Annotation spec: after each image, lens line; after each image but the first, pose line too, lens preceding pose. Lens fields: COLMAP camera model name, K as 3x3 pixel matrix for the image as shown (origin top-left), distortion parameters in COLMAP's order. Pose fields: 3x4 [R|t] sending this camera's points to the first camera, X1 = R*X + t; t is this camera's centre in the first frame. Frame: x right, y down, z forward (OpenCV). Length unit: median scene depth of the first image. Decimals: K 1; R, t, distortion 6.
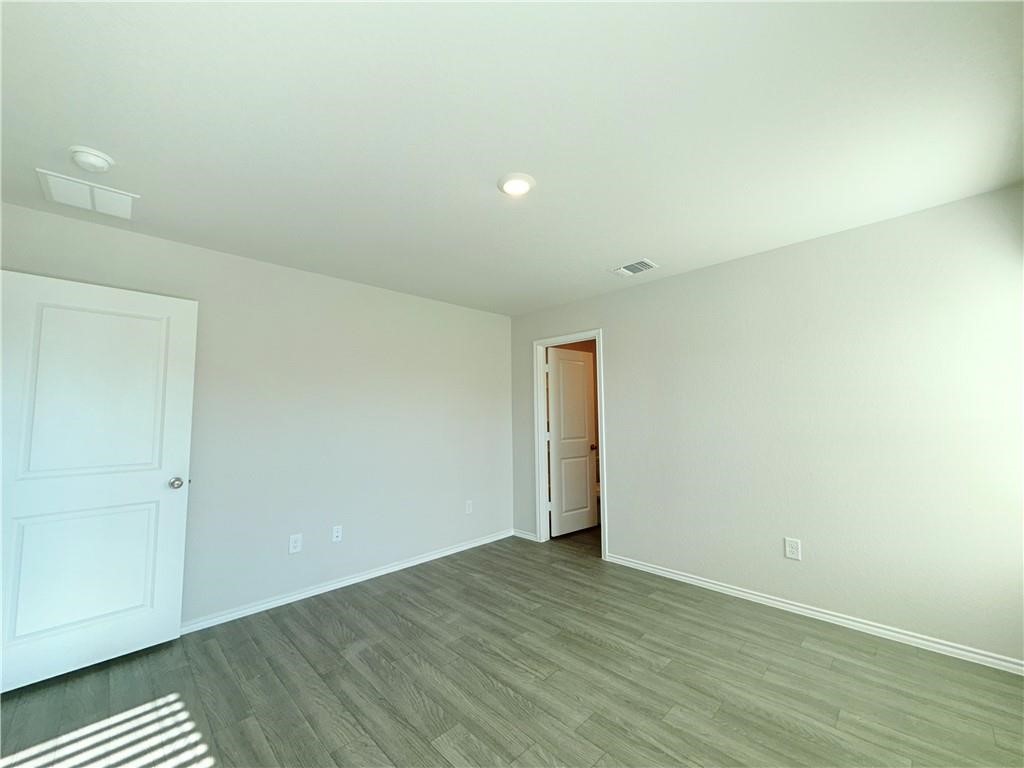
lens RADIAL K [[406.7, 0, 511.2], [0, 406.7, 390.1], [0, 0, 1]] dist [-0.002582, 0.000963]
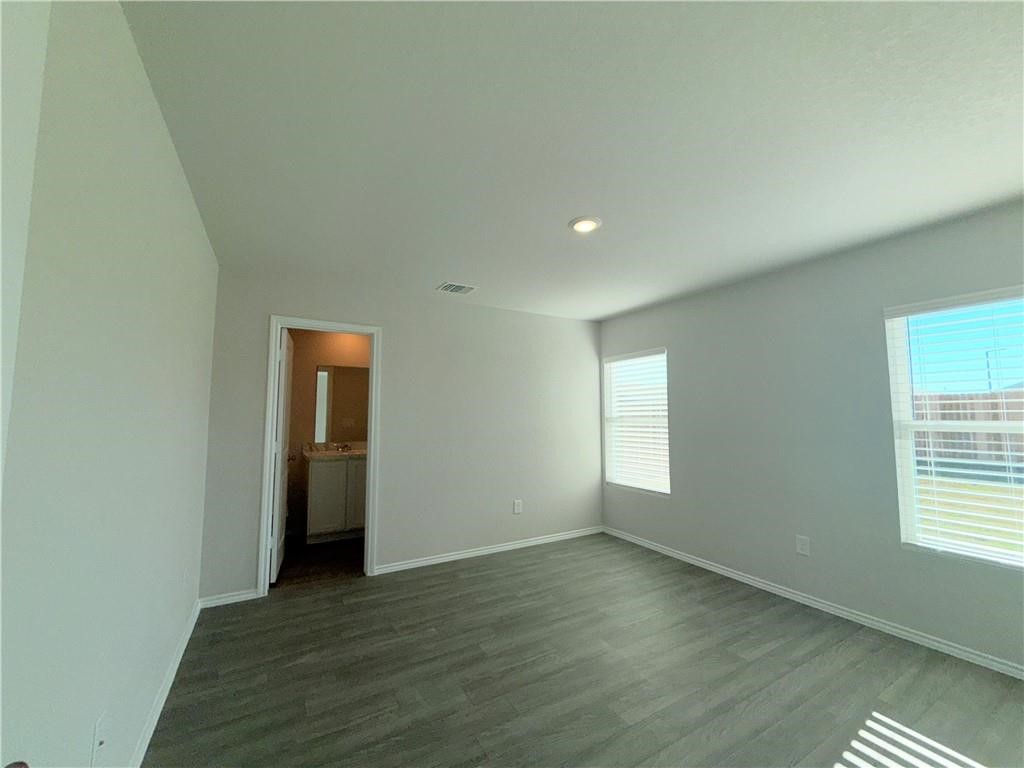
lens RADIAL K [[406.7, 0, 509.7], [0, 406.7, 388.7], [0, 0, 1]] dist [-0.002582, 0.000963]
pose [[0.252424, 0.077811, 0.964483, -0.849750], [-0.066792, 0.995785, -0.062855, 0.042750], [-0.965309, -0.048554, 0.256557, 0.661254]]
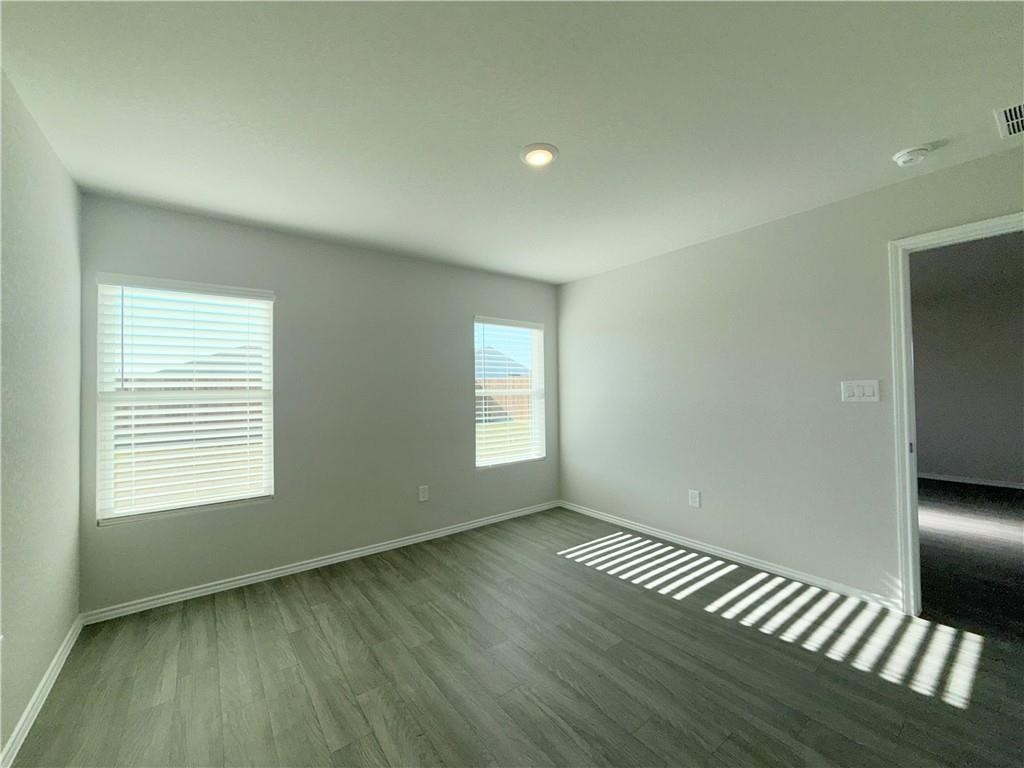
lens RADIAL K [[406.7, 0, 508.1], [0, 406.7, 388.8], [0, 0, 1]] dist [-0.002582, 0.000963]
pose [[-0.990411, 0.027209, 0.135445, -0.021841], [0.017747, 0.997348, -0.070582, 0.098625], [-0.137006, -0.067502, -0.988268, 1.456077]]
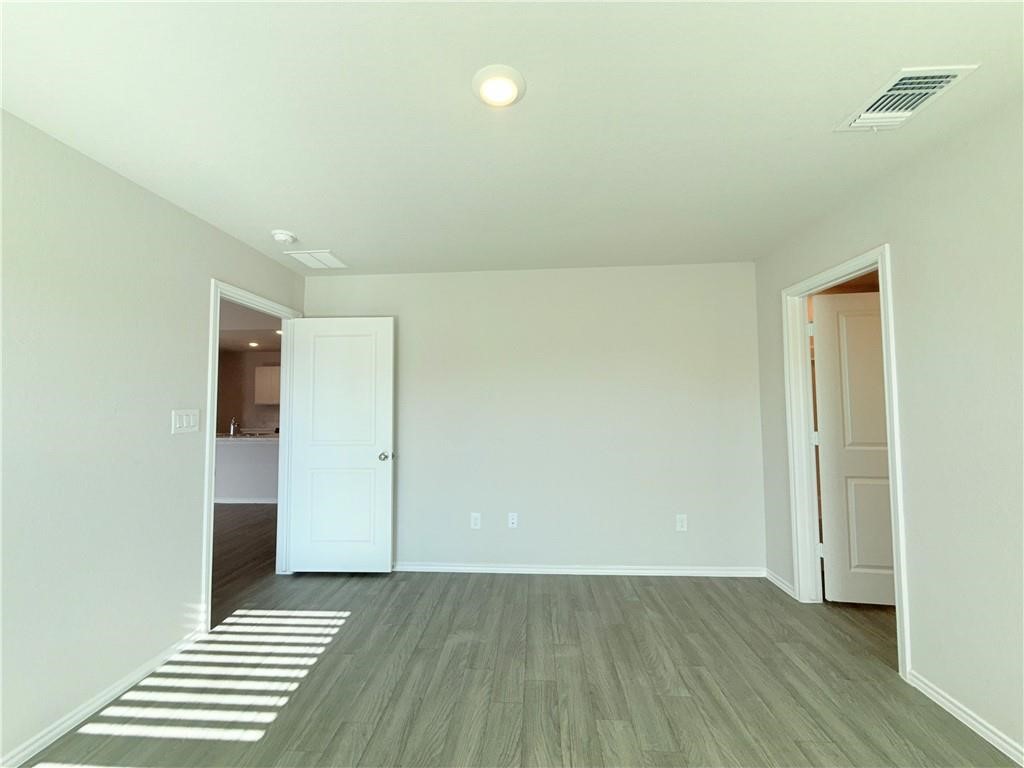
lens RADIAL K [[406.7, 0, 509.3], [0, 406.7, 389.1], [0, 0, 1]] dist [-0.002582, 0.000963]
pose [[0.663776, -0.022633, -0.747589, 0.404792], [0.050504, 0.998617, 0.014608, 0.008054], [0.746224, -0.047453, 0.664001, 0.387474]]
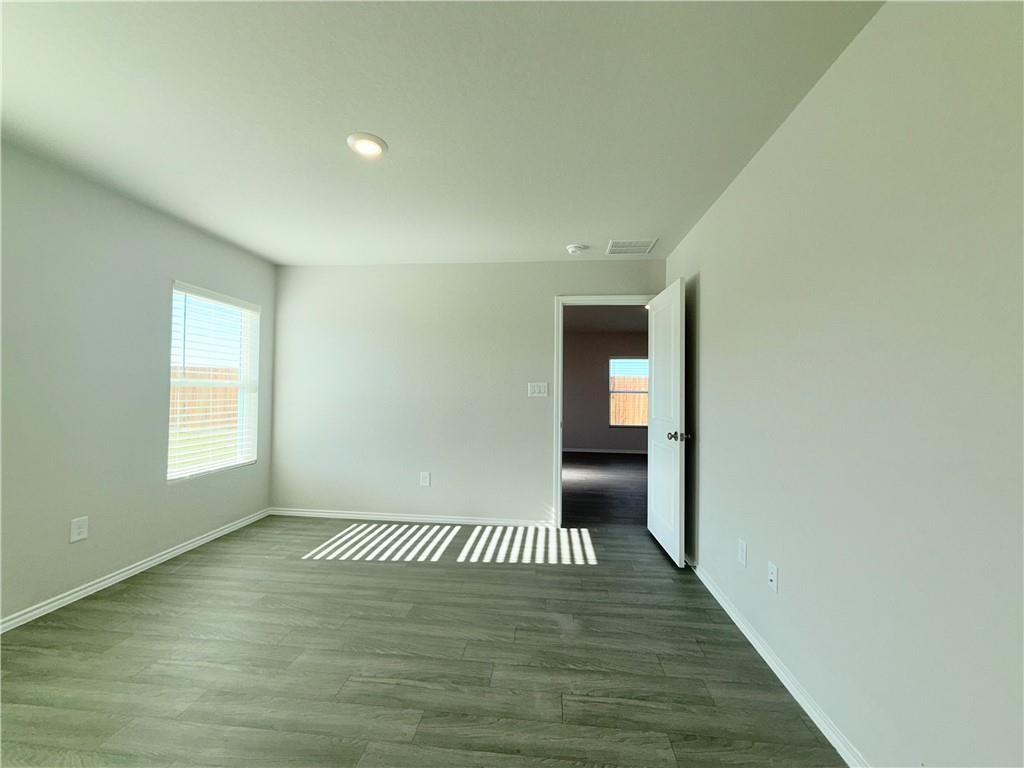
lens RADIAL K [[406.7, 0, 510.0], [0, 406.7, 390.5], [0, 0, 1]] dist [-0.002582, 0.000963]
pose [[-0.770616, 0.000588, -0.637299, 0.280709], [0.038226, 0.998242, -0.045301, 0.116217], [0.636152, -0.059271, -0.769284, 1.456203]]
